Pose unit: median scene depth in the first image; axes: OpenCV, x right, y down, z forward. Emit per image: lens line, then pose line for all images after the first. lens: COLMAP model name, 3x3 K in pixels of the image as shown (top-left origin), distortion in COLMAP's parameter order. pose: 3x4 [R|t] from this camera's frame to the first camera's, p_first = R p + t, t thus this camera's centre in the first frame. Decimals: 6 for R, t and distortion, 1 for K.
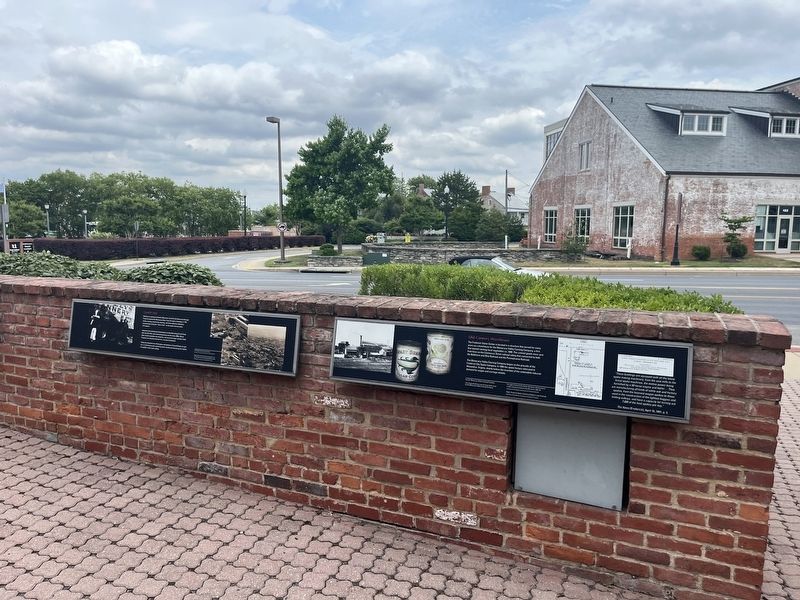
lens RADIAL K [[602.7, 0, 396.5], [0, 602.7, 300.7], [0, 0, 1]] dist [0.073233, -0.099132]
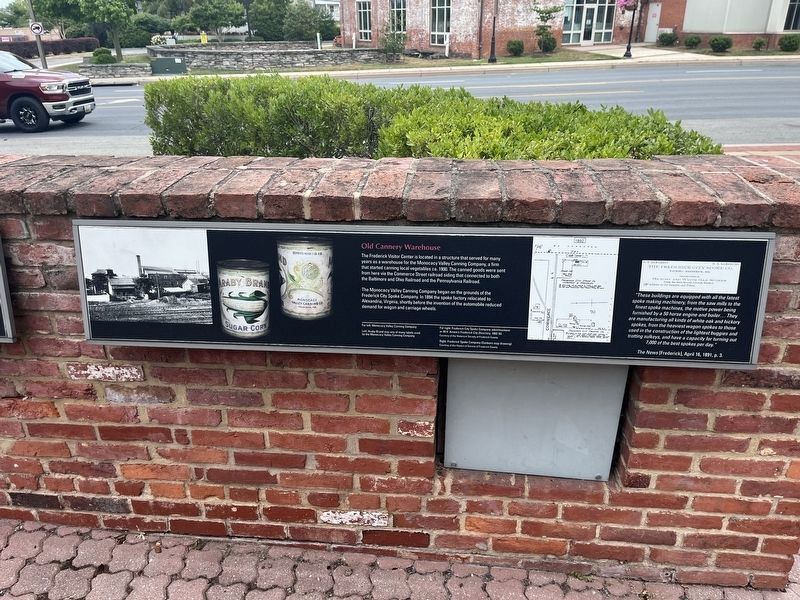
lens RADIAL K [[600.8, 0, 400.7], [0, 600.8, 301.9], [0, 0, 1]] dist [0.083121, -0.113159]
pose [[0.952892, -0.141586, 0.268237, 0.006435], [0.053551, 0.949003, 0.310686, -0.044422], [-0.298546, -0.281686, 0.911879, 0.437229]]
